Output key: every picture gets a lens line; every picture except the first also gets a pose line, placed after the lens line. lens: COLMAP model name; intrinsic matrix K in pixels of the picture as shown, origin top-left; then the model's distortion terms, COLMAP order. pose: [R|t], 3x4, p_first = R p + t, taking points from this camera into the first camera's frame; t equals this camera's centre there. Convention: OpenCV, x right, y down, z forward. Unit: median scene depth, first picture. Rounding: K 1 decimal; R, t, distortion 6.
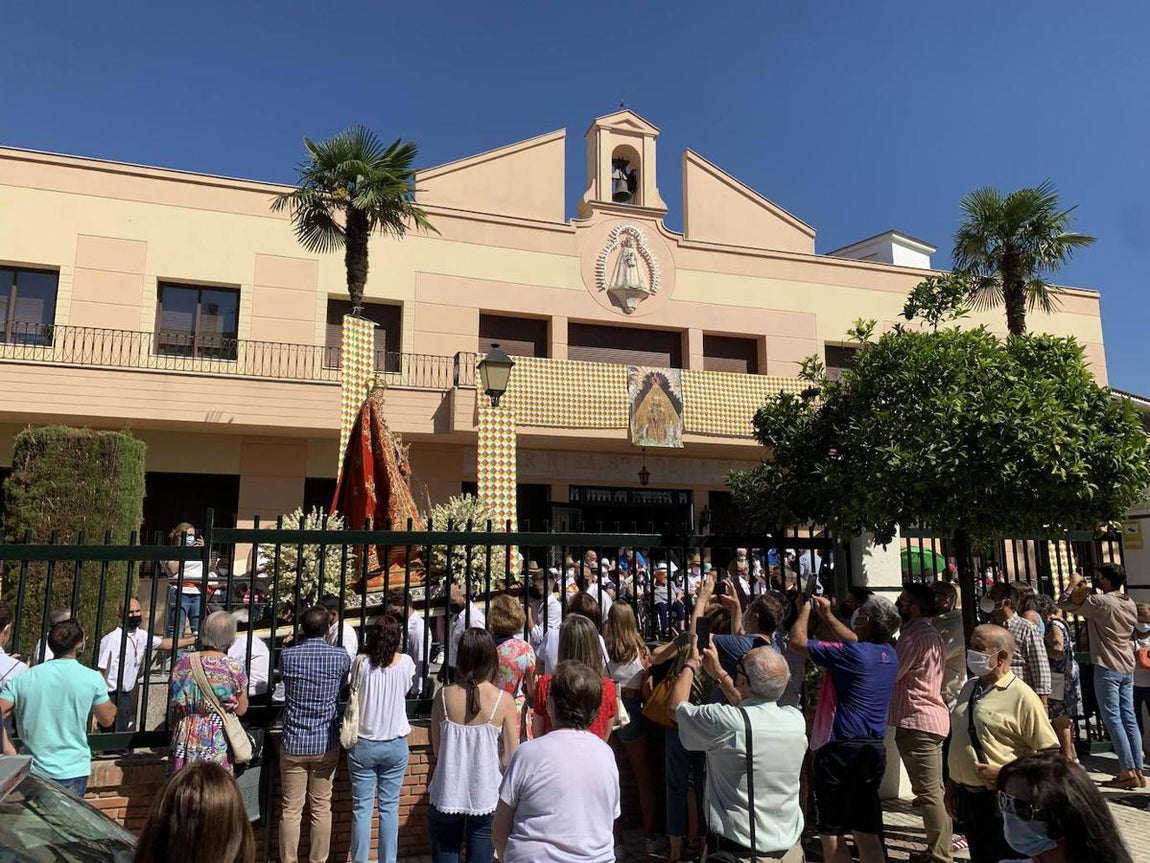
lens RADIAL K [[893.4, 0, 575.0], [0, 893.4, 431.5], [0, 0, 1]] dist [-0.050396, 0.009671]
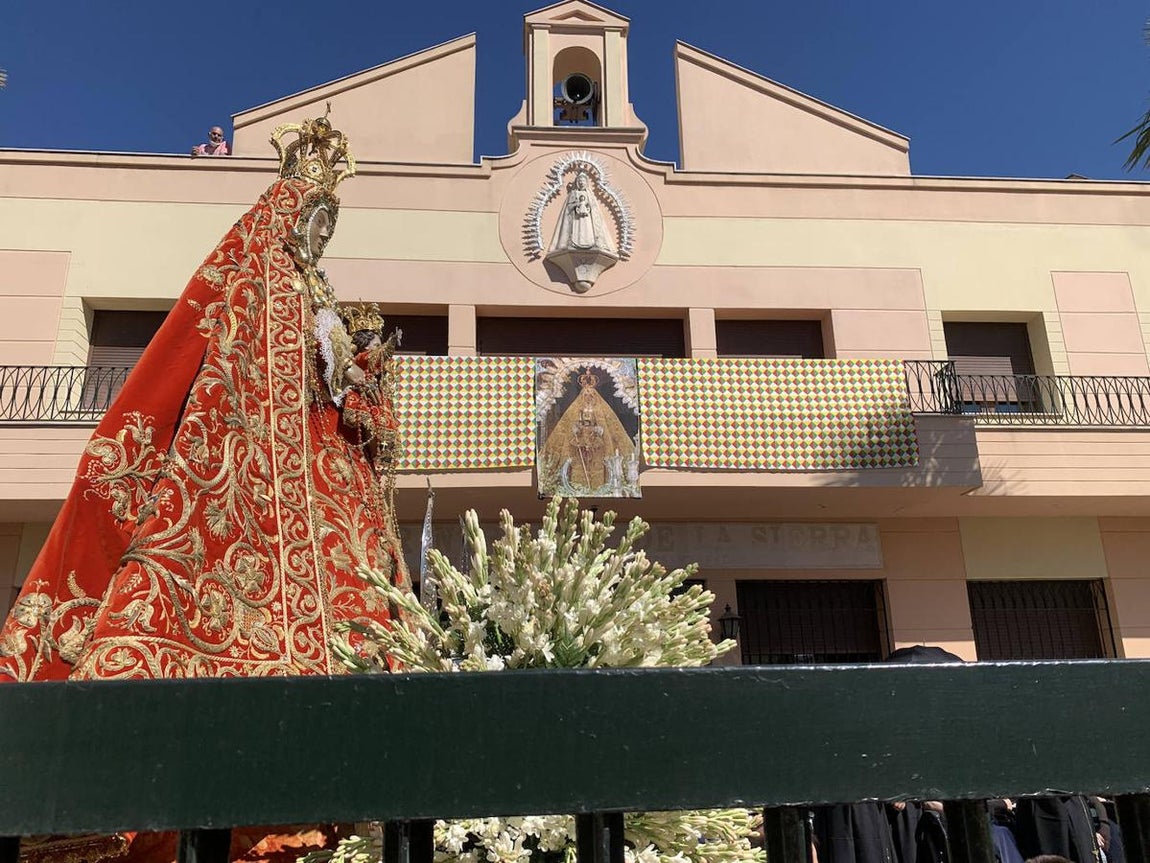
lens RADIAL K [[893.4, 0, 575.0], [0, 893.4, 431.5], [0, 0, 1]] dist [-0.050396, 0.009671]
pose [[0.969314, -0.083729, -0.231129, 0.189570], [0.053150, 0.989351, -0.135499, 0.044747], [0.240012, 0.119057, 0.963441, 0.426120]]
